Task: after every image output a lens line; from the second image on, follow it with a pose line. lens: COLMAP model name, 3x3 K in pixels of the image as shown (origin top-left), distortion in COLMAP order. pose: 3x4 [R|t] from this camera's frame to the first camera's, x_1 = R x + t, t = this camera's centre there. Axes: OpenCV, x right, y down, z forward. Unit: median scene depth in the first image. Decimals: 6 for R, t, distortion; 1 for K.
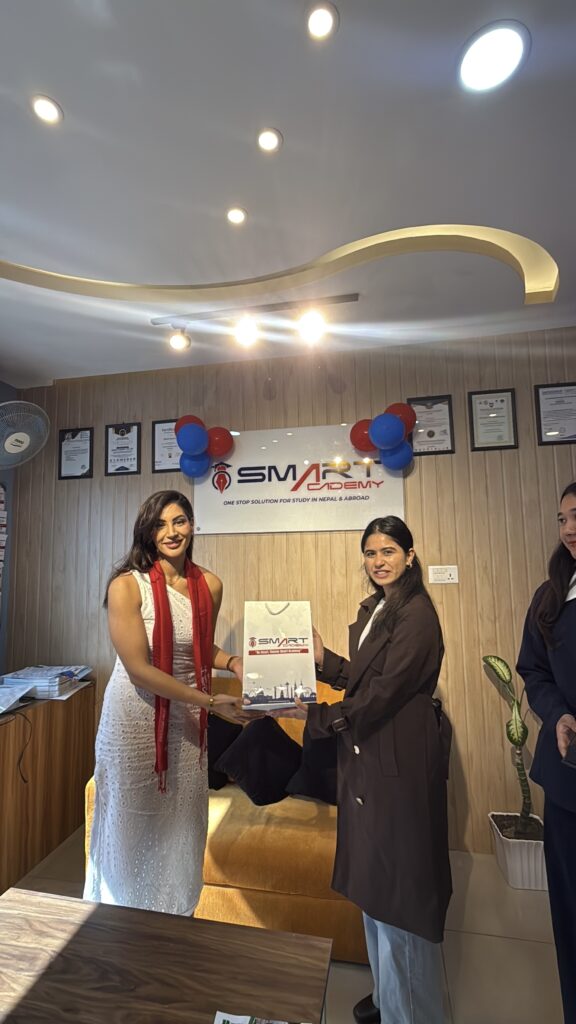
lens RADIAL K [[466.1, 0, 288.6], [0, 466.1, 513.1], [0, 0, 1]] dist [0.000673, -0.000682]
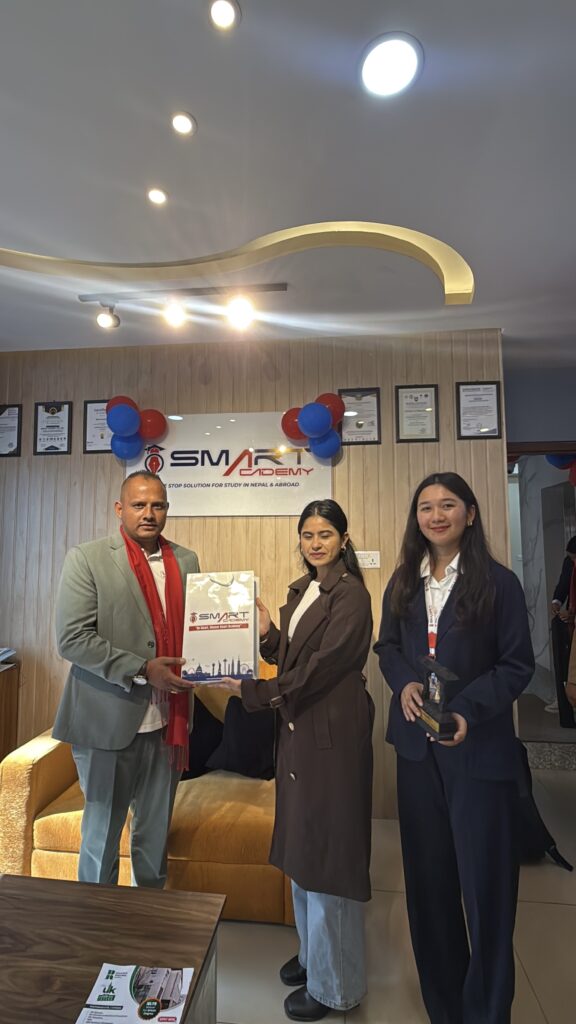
lens RADIAL K [[466.1, 0, 287.7], [0, 466.1, 512.7], [0, 0, 1]] dist [0.000673, -0.000682]
pose [[0.995642, 0.022537, 0.090498, 0.055391], [-0.024540, 0.999477, 0.021079, 0.008196], [-0.089975, -0.023208, 0.995674, -0.023666]]
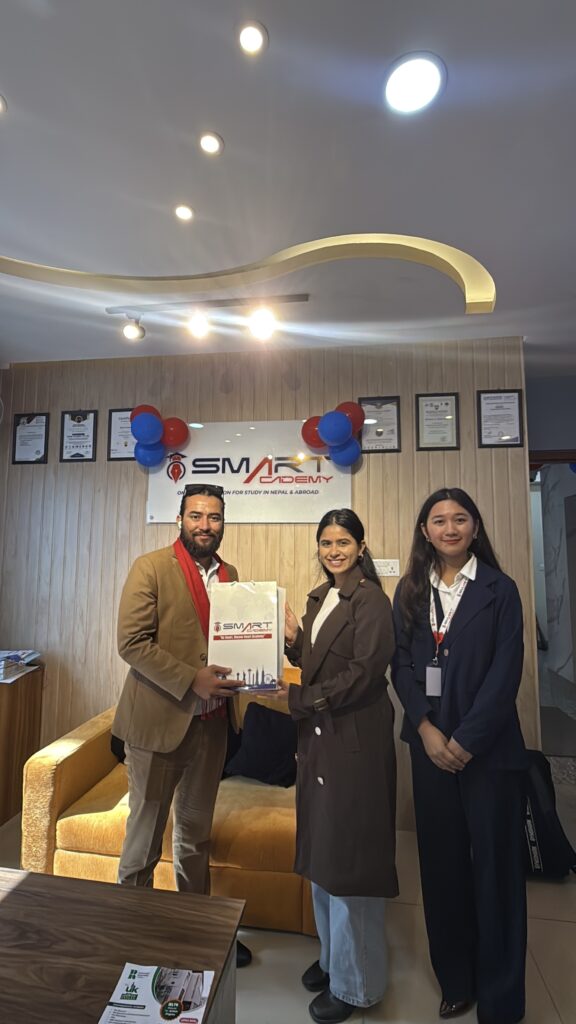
lens RADIAL K [[466.1, 0, 288.2], [0, 466.1, 512.9], [0, 0, 1]] dist [0.000673, -0.000682]
pose [[0.998056, 0.030499, 0.054345, 0.049750], [-0.030961, 0.999491, 0.007687, 0.007170], [-0.054083, -0.009355, 0.998493, -0.030362]]
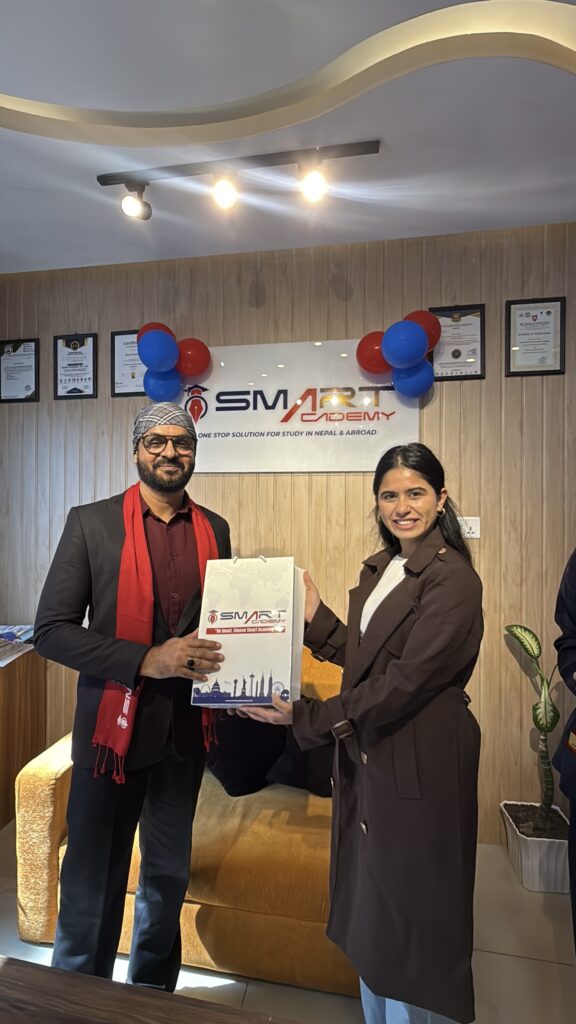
lens RADIAL K [[466.1, 0, 287.4], [0, 466.1, 512.8], [0, 0, 1]] dist [0.000673, -0.000682]
pose [[0.999460, 0.023273, 0.023182, 0.001638], [-0.025423, 0.994938, 0.097219, 0.031427], [-0.020802, -0.097756, 0.994993, 0.174475]]
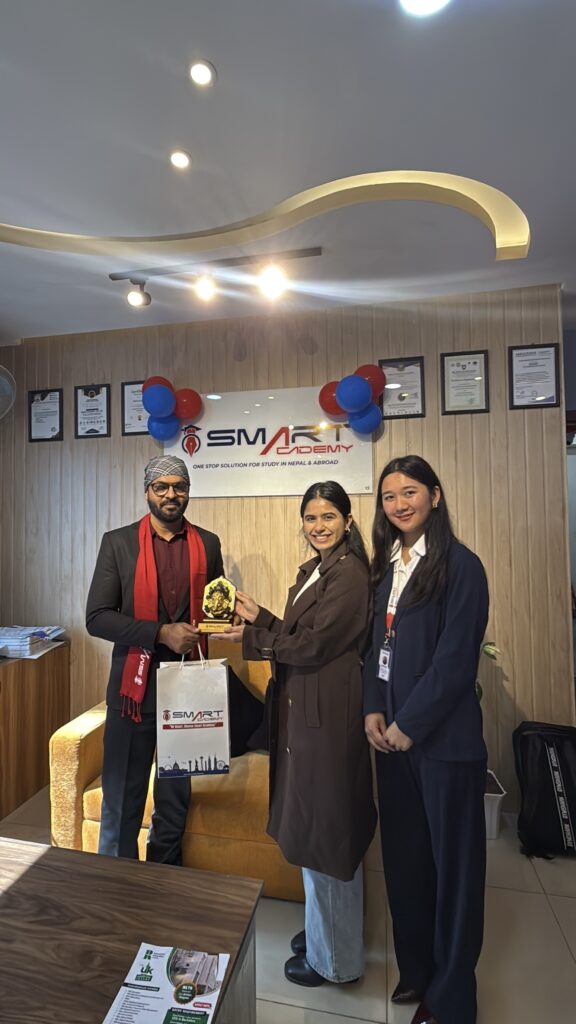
lens RADIAL K [[466.1, 0, 288.3], [0, 466.1, 512.8], [0, 0, 1]] dist [0.000673, -0.000682]
pose [[0.999976, 0.006286, -0.002775, 0.069057], [-0.006074, 0.997489, 0.070558, 0.005333], [0.003212, -0.070540, 0.997504, 0.003640]]
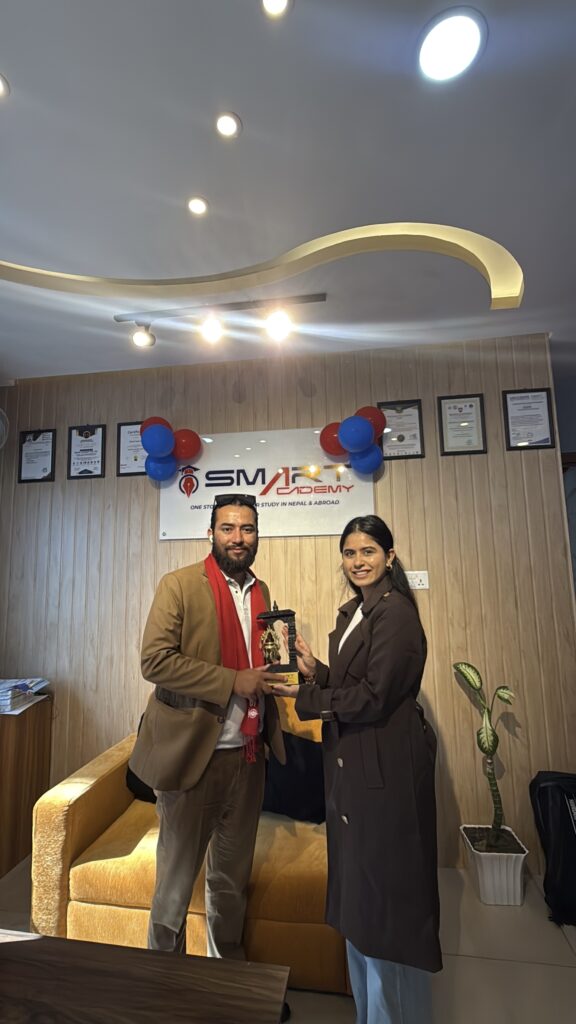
lens RADIAL K [[466.1, 0, 287.9], [0, 466.1, 513.1], [0, 0, 1]] dist [0.000673, -0.000682]
pose [[0.999068, 0.003893, 0.042985, 0.022212], [-0.002693, 0.999605, -0.027960, 0.017510], [-0.043077, 0.027818, 0.998684, 0.022999]]
